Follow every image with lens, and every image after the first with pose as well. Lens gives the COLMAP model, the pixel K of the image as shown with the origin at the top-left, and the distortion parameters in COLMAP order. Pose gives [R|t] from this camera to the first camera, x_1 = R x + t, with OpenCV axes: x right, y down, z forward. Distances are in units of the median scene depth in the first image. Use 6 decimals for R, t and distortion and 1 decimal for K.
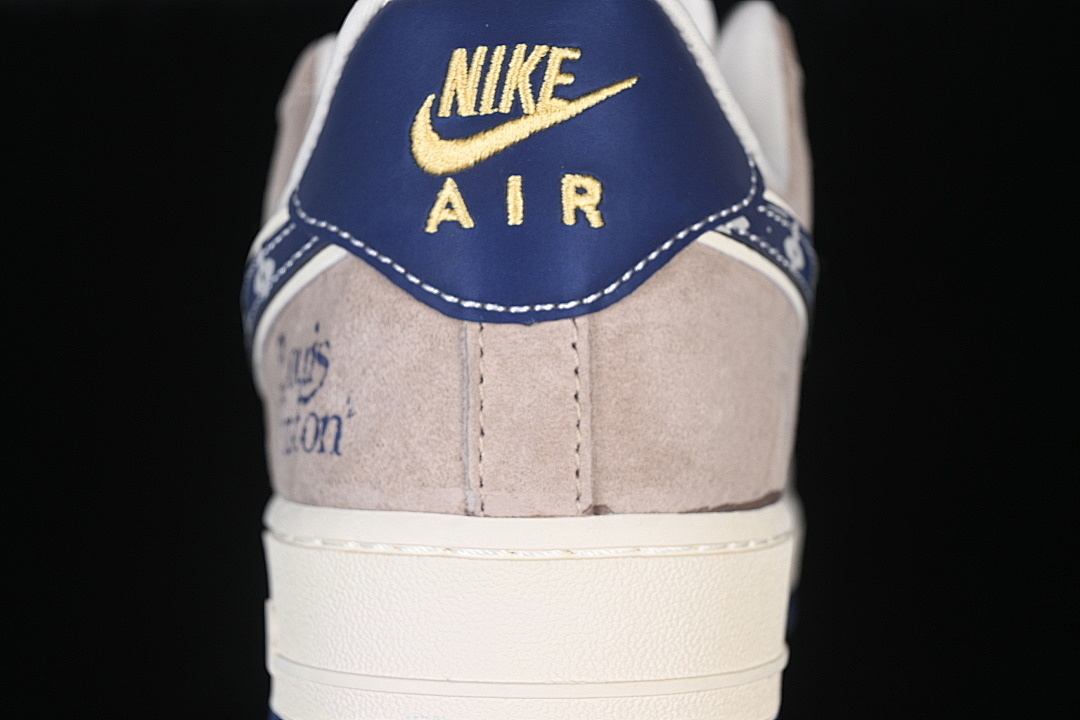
lens RADIAL K [[2396.2, 0, 540.0], [0, 2396.2, 360.0], [0, 0, 1]] dist [0.055343, 0.185383]
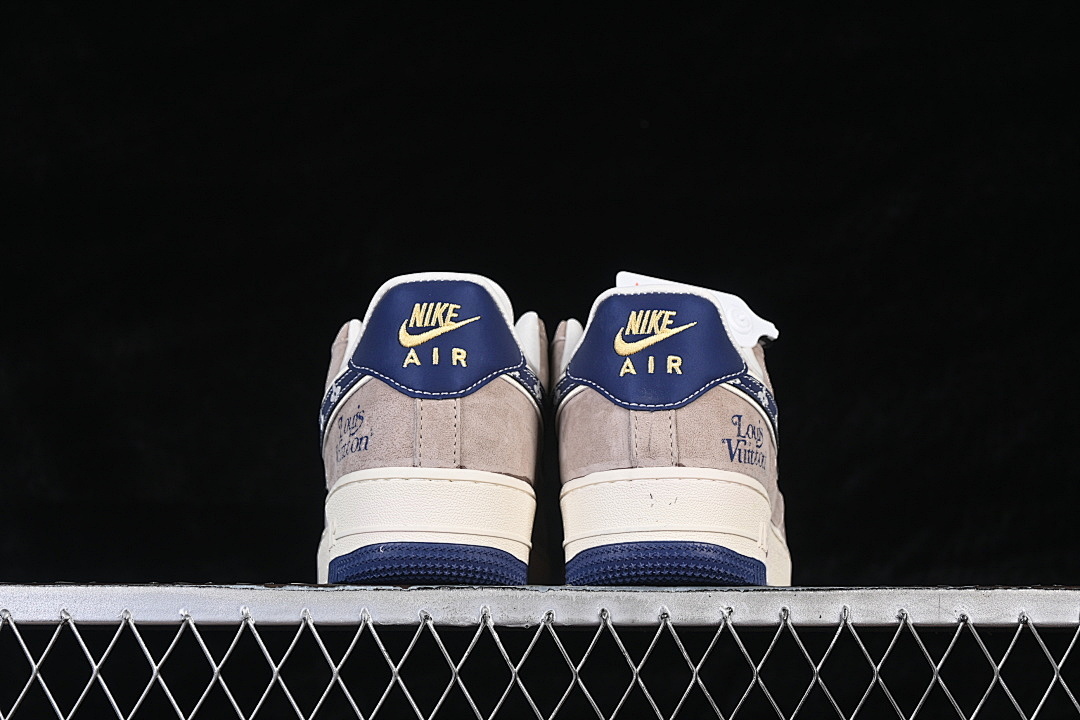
lens RADIAL K [[2396.2, 0, 540.0], [0, 2396.2, 360.0], [0, 0, 1]] dist [0.055343, 0.185383]
pose [[0.997461, 0.036628, 0.061075, -0.059234], [-0.022836, 0.976813, -0.212871, 0.529069], [-0.067456, 0.210936, 0.975170, -1.732977]]
